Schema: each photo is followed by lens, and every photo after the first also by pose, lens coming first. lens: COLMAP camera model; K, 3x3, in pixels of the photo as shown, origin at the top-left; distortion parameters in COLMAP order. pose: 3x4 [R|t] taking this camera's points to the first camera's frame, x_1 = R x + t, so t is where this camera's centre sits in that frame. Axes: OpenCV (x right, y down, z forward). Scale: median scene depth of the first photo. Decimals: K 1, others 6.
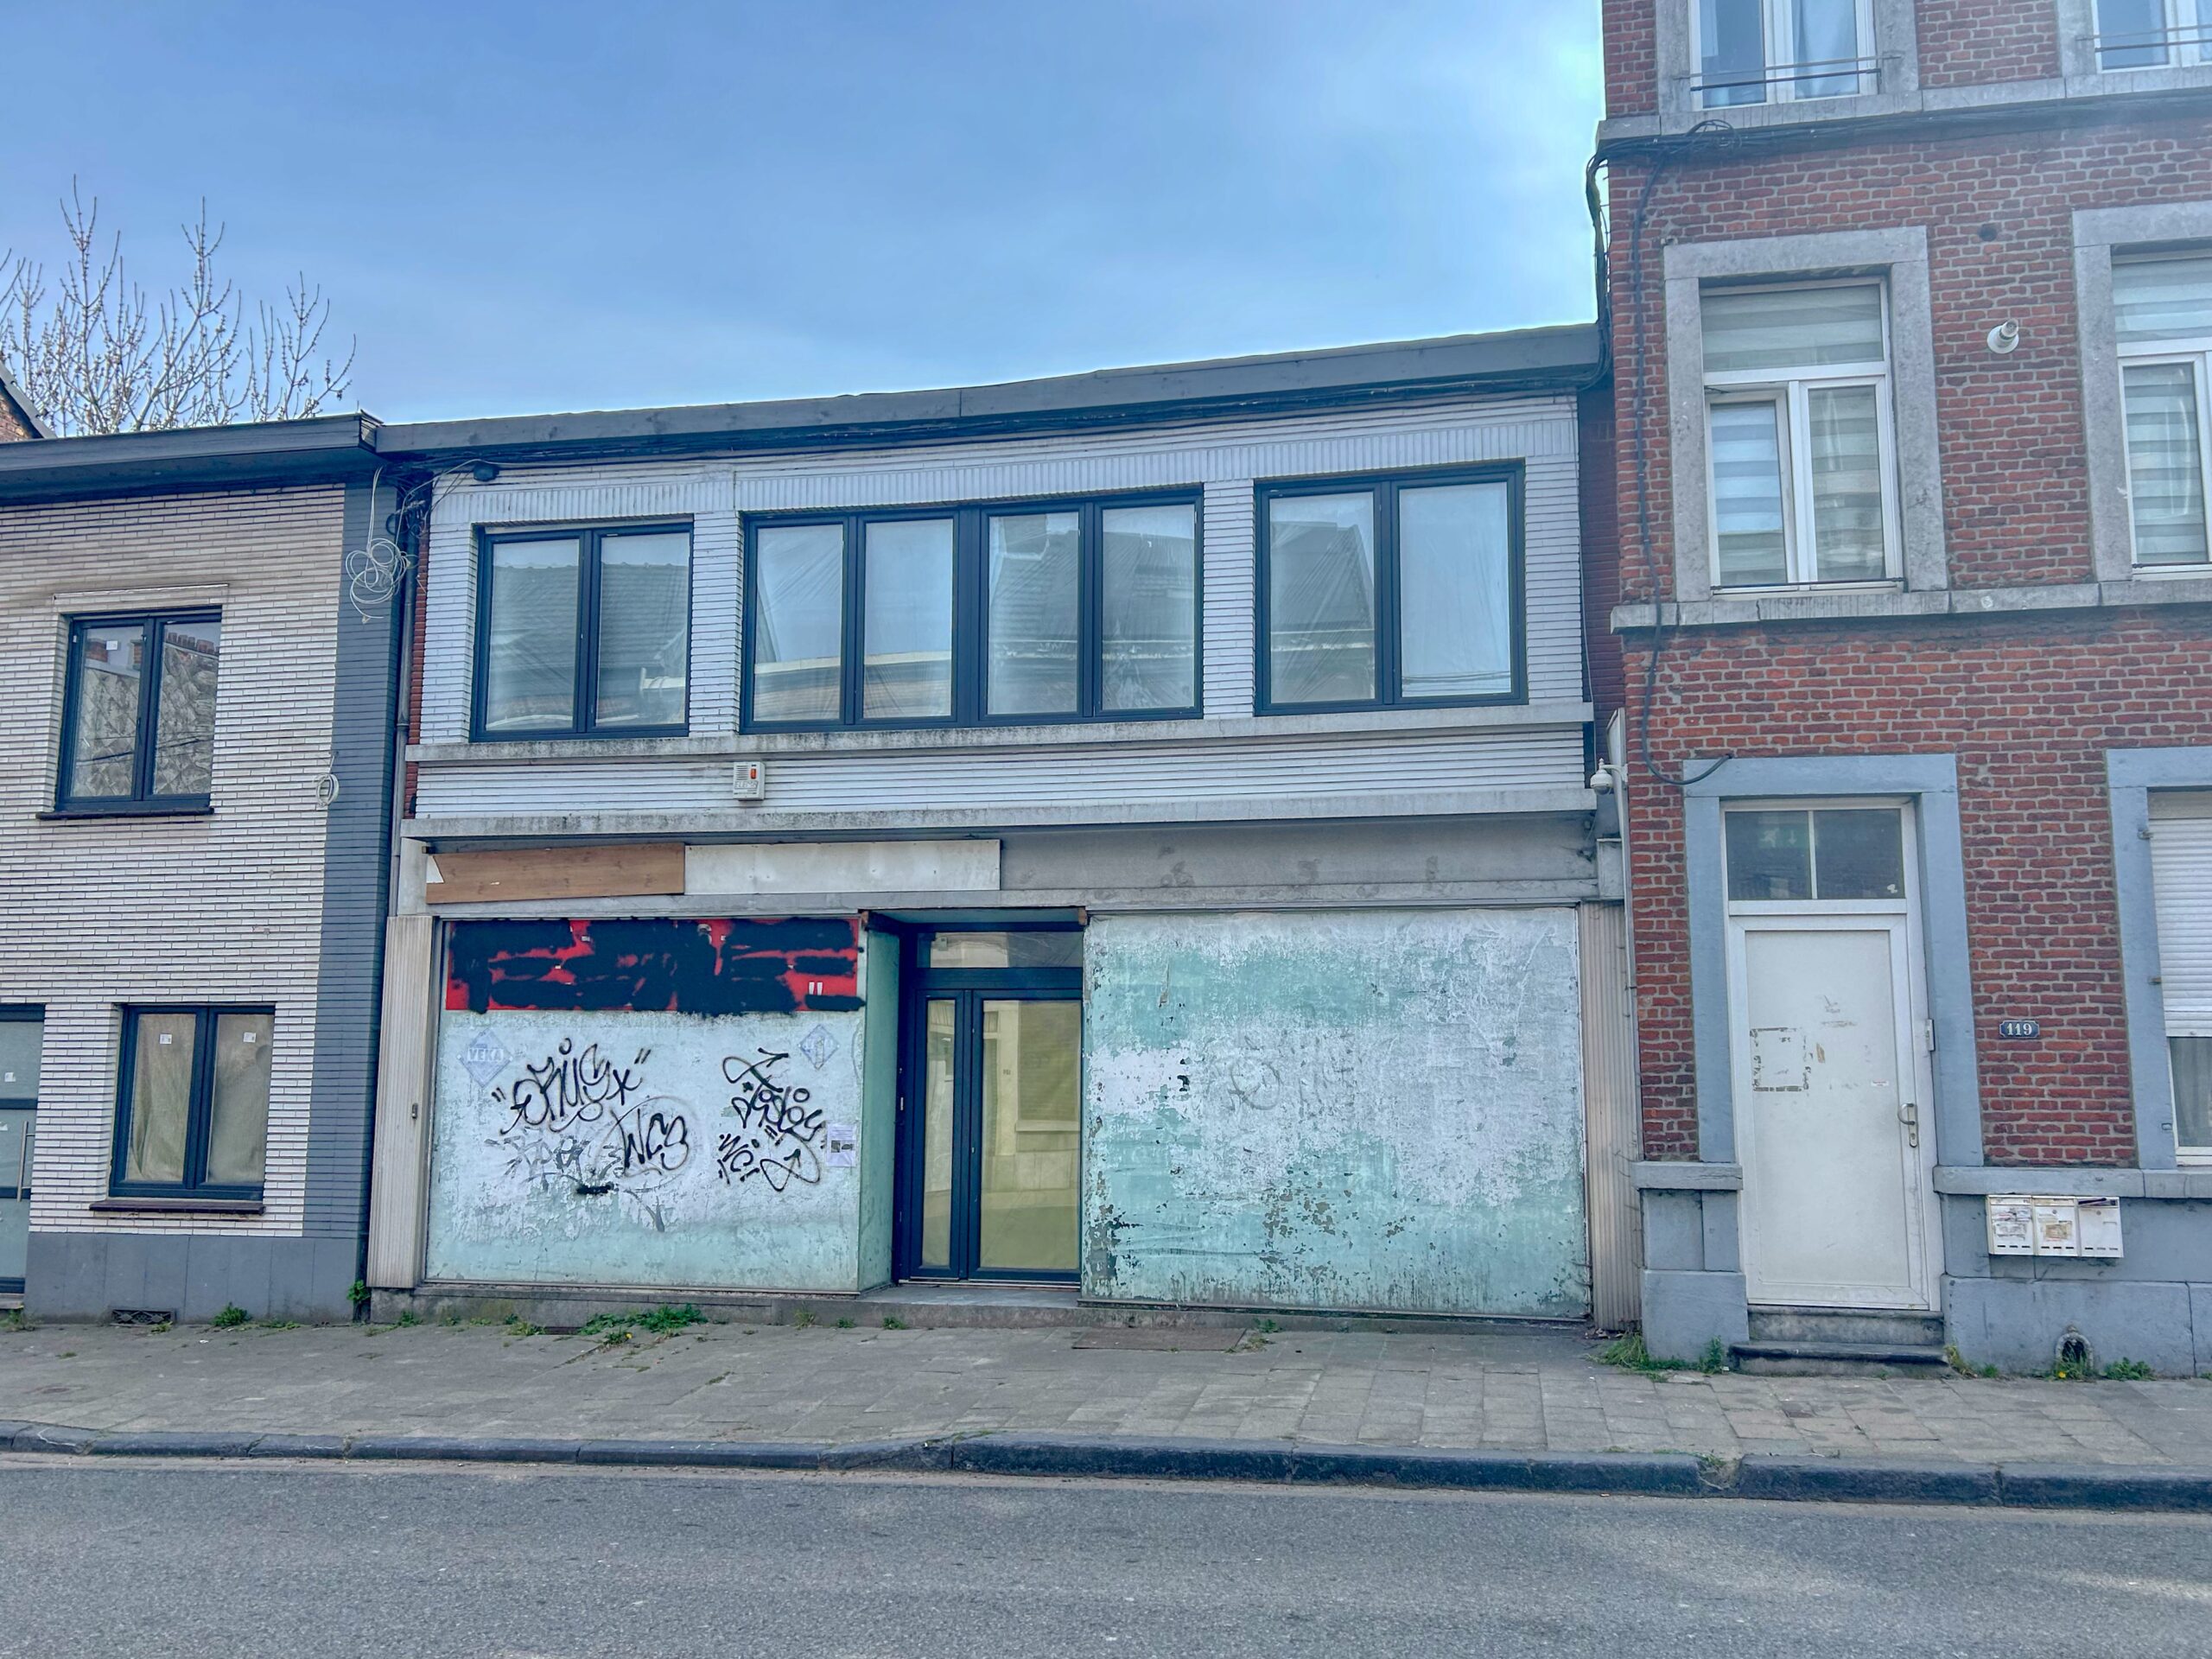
lens RADIAL K [[1682.6, 0, 1096.6], [0, 1682.6, 840.4], [0, 0, 1]] dist [0.063160, -0.062202]
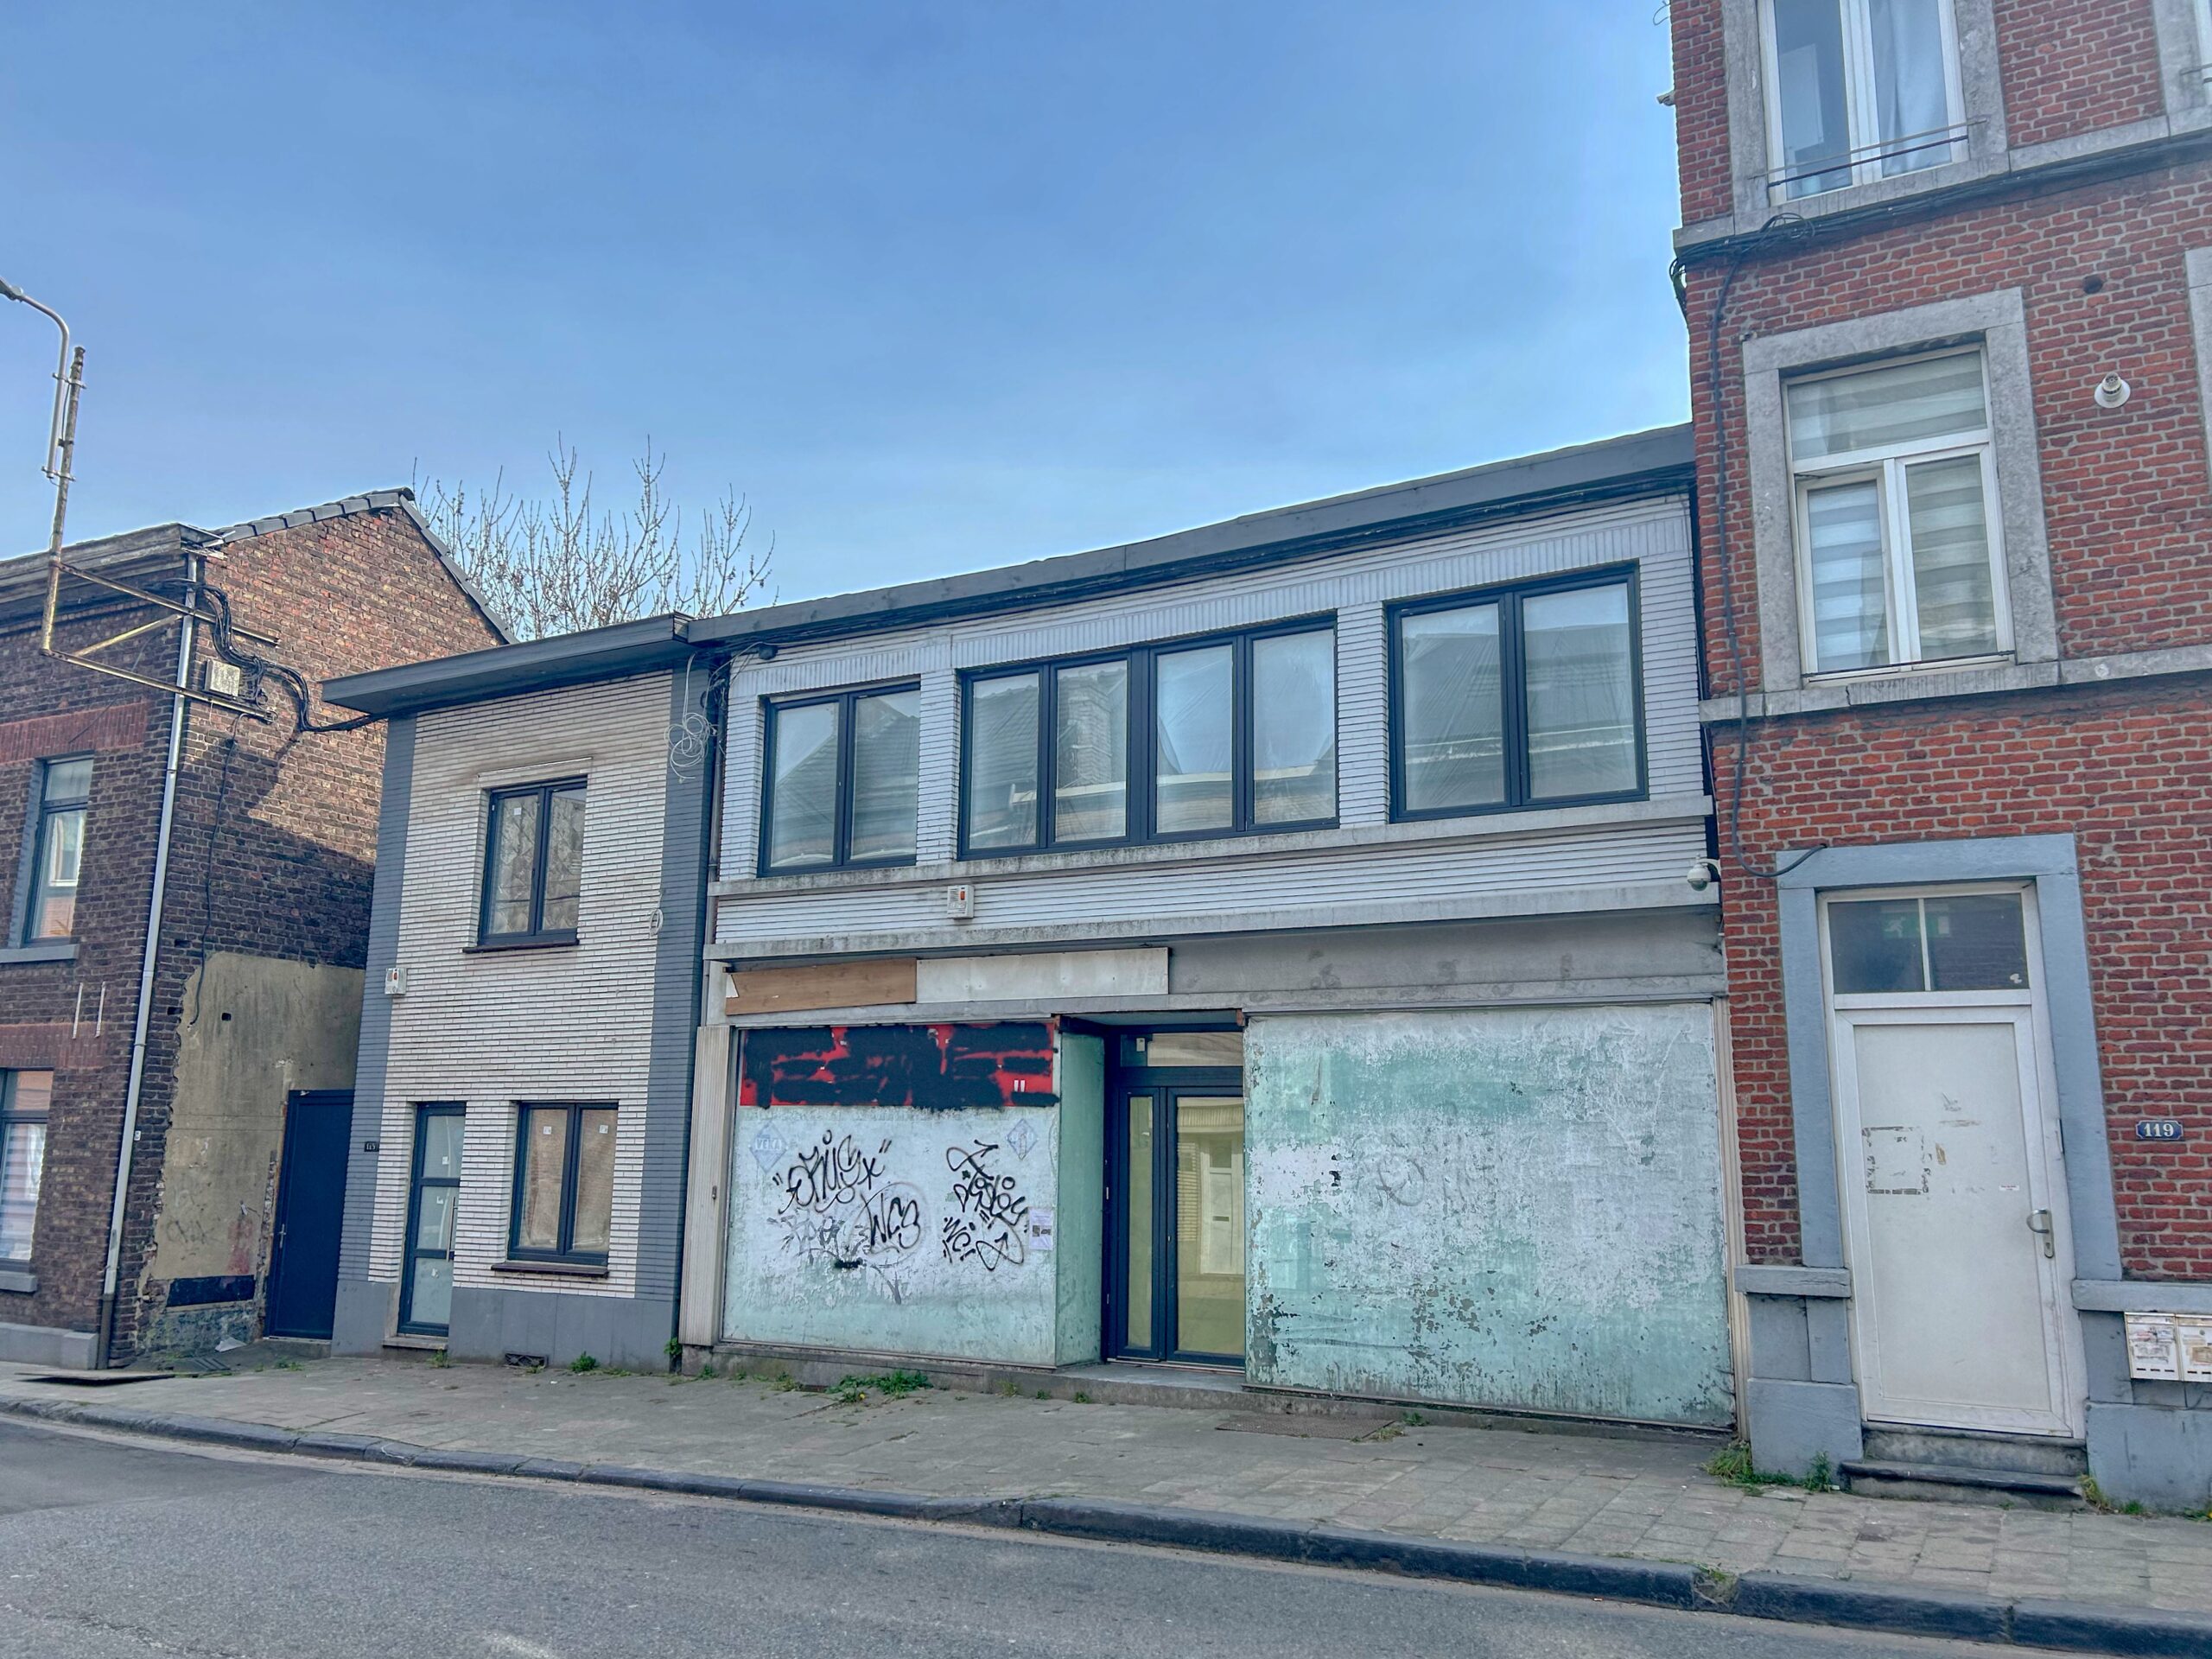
lens RADIAL K [[1651.6, 0, 1106.6], [0, 1651.6, 822.9], [0, 0, 1]] dist [0.075498, -0.079983]
pose [[0.952686, -0.051147, -0.299621, 0.259018], [0.030921, 0.996935, -0.071864, -0.006146], [0.302379, 0.059199, 0.951348, -0.039270]]
